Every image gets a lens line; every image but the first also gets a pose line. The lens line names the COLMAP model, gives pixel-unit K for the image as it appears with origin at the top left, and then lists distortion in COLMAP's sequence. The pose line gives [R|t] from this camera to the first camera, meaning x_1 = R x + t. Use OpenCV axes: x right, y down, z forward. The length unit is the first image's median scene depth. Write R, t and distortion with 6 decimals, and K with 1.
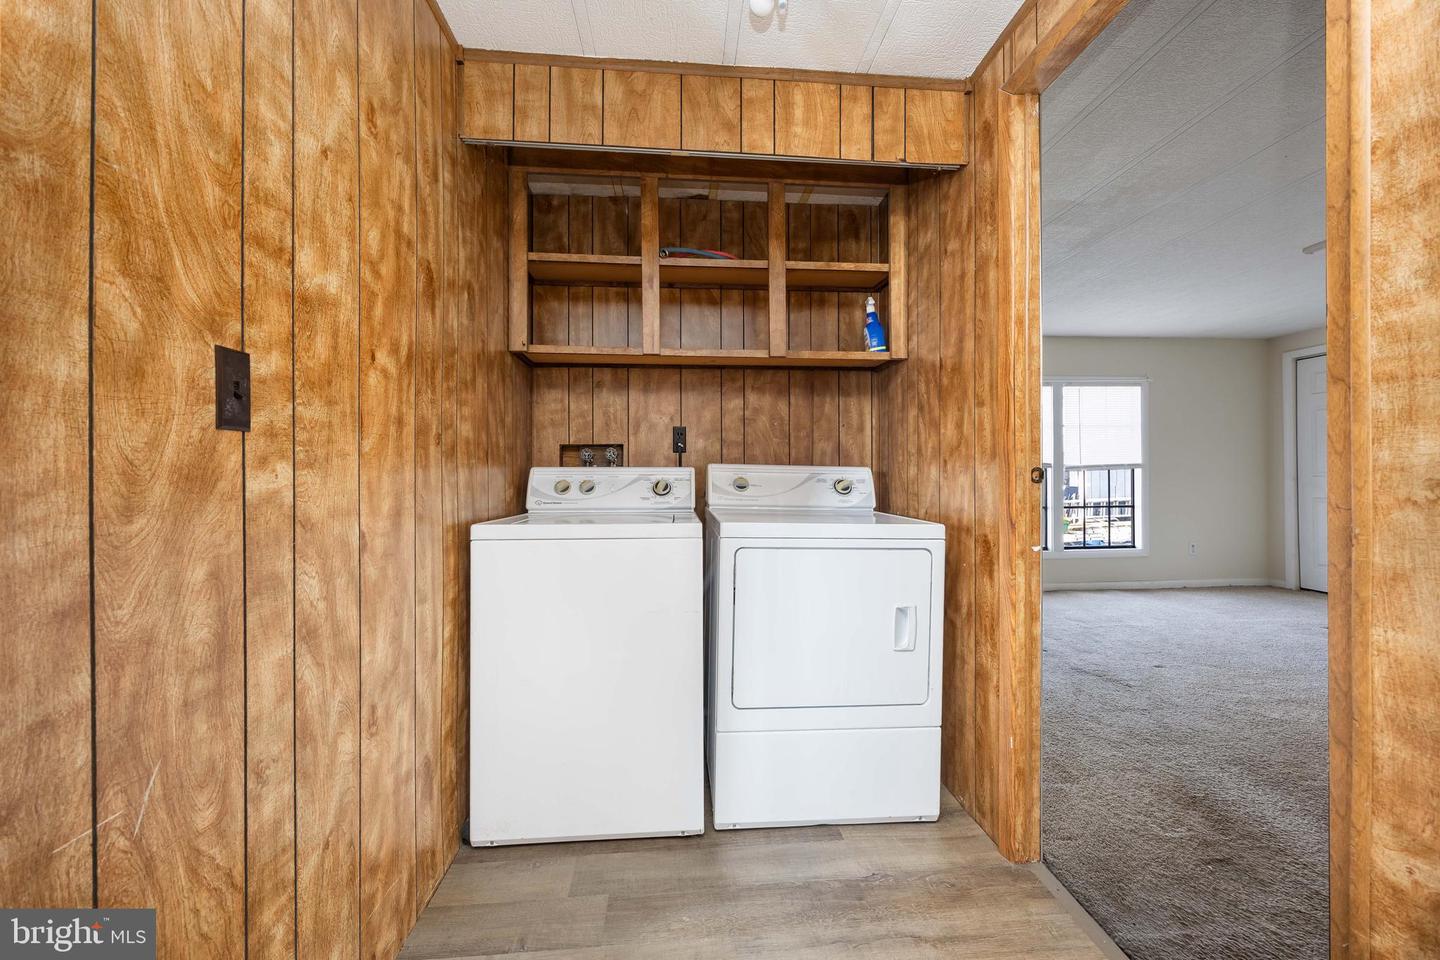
lens RADIAL K [[562.3, 0, 720.0], [0, 562.3, 480.0], [0, 0, 1]] dist [-0.001333, -0.000122]
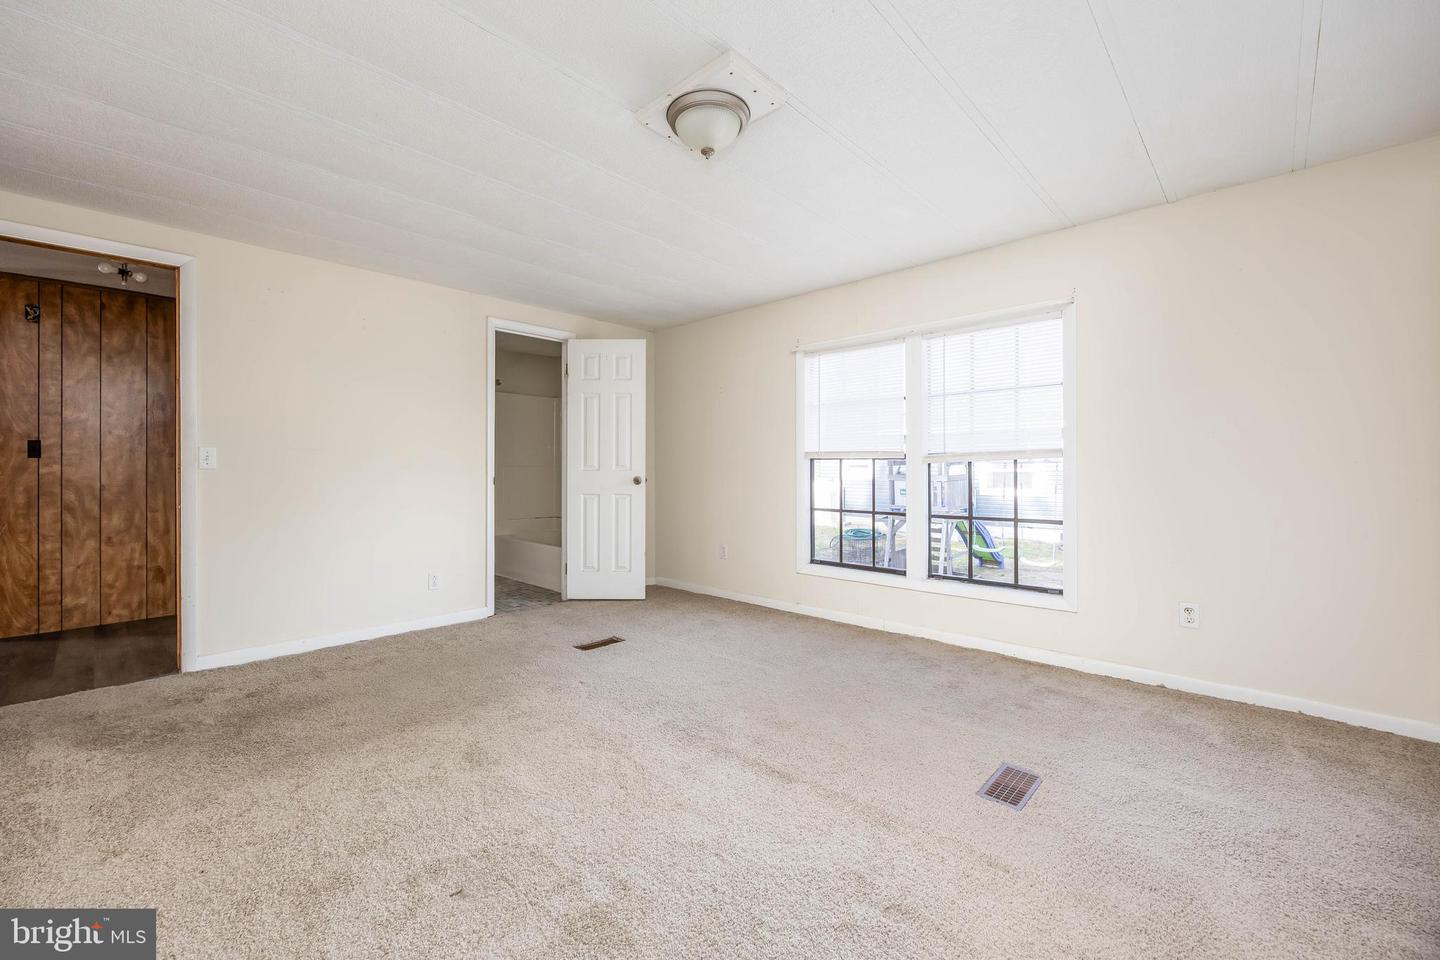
lens RADIAL K [[581.1, 0, 700.9], [0, 581.1, 473.1], [0, 0, 1]] dist [-0.002257, -0.000535]
pose [[0.652841, 0.006181, -0.757470, 5.637423], [-0.006291, 0.999976, 0.002738, -0.013283], [0.757469, 0.002978, 0.652864, 1.852034]]
